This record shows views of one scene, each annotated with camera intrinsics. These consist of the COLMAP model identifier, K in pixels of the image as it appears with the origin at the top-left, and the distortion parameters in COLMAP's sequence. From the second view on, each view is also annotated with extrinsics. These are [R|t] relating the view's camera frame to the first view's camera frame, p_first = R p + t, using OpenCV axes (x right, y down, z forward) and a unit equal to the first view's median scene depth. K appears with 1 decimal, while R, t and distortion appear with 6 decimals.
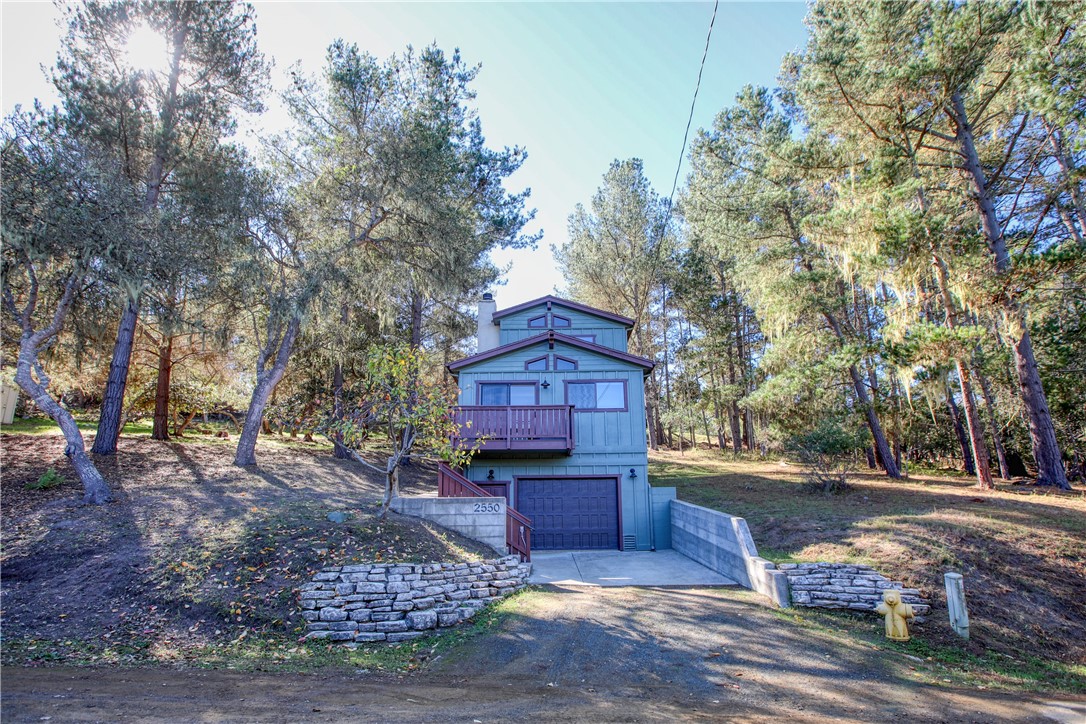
lens RADIAL K [[522.3, 0, 521.0], [0, 522.3, 395.6], [0, 0, 1]] dist [-0.024362, -0.000033]
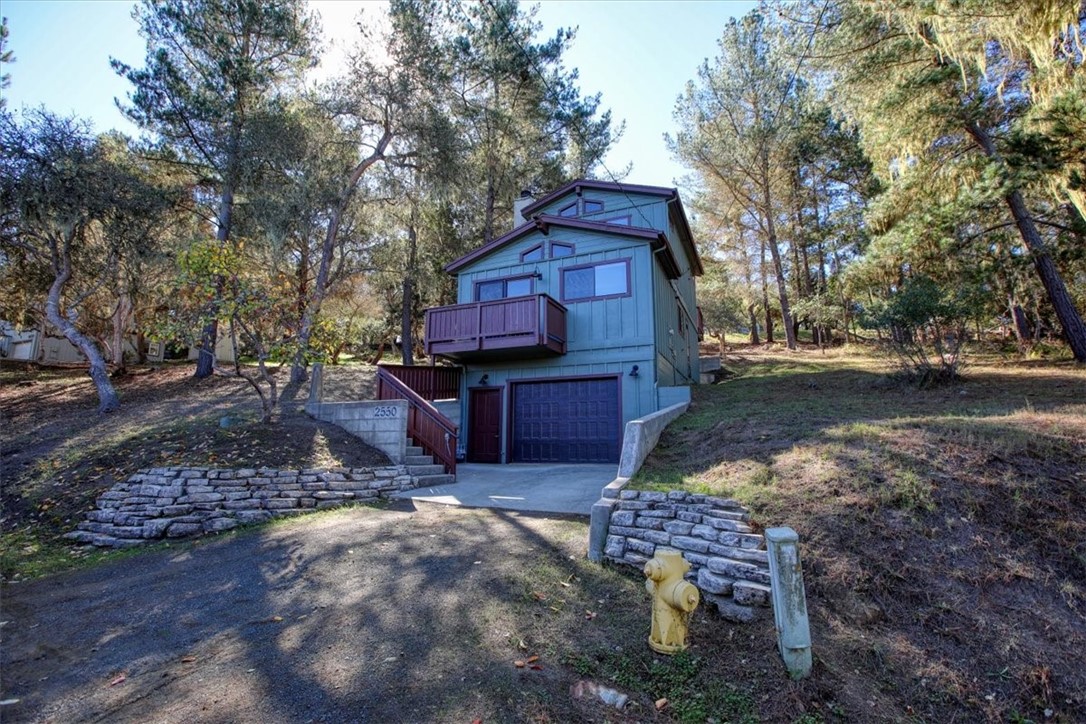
lens RADIAL K [[497.9, 0, 521.7], [0, 497.9, 324.7], [0, 0, 1]] dist [-0.001736, 0.000123]
pose [[0.920027, -0.080227, -0.383555, 0.336979], [0.085925, 0.996299, -0.002285, 0.060974], [0.382318, -0.030855, 0.923515, 0.209987]]
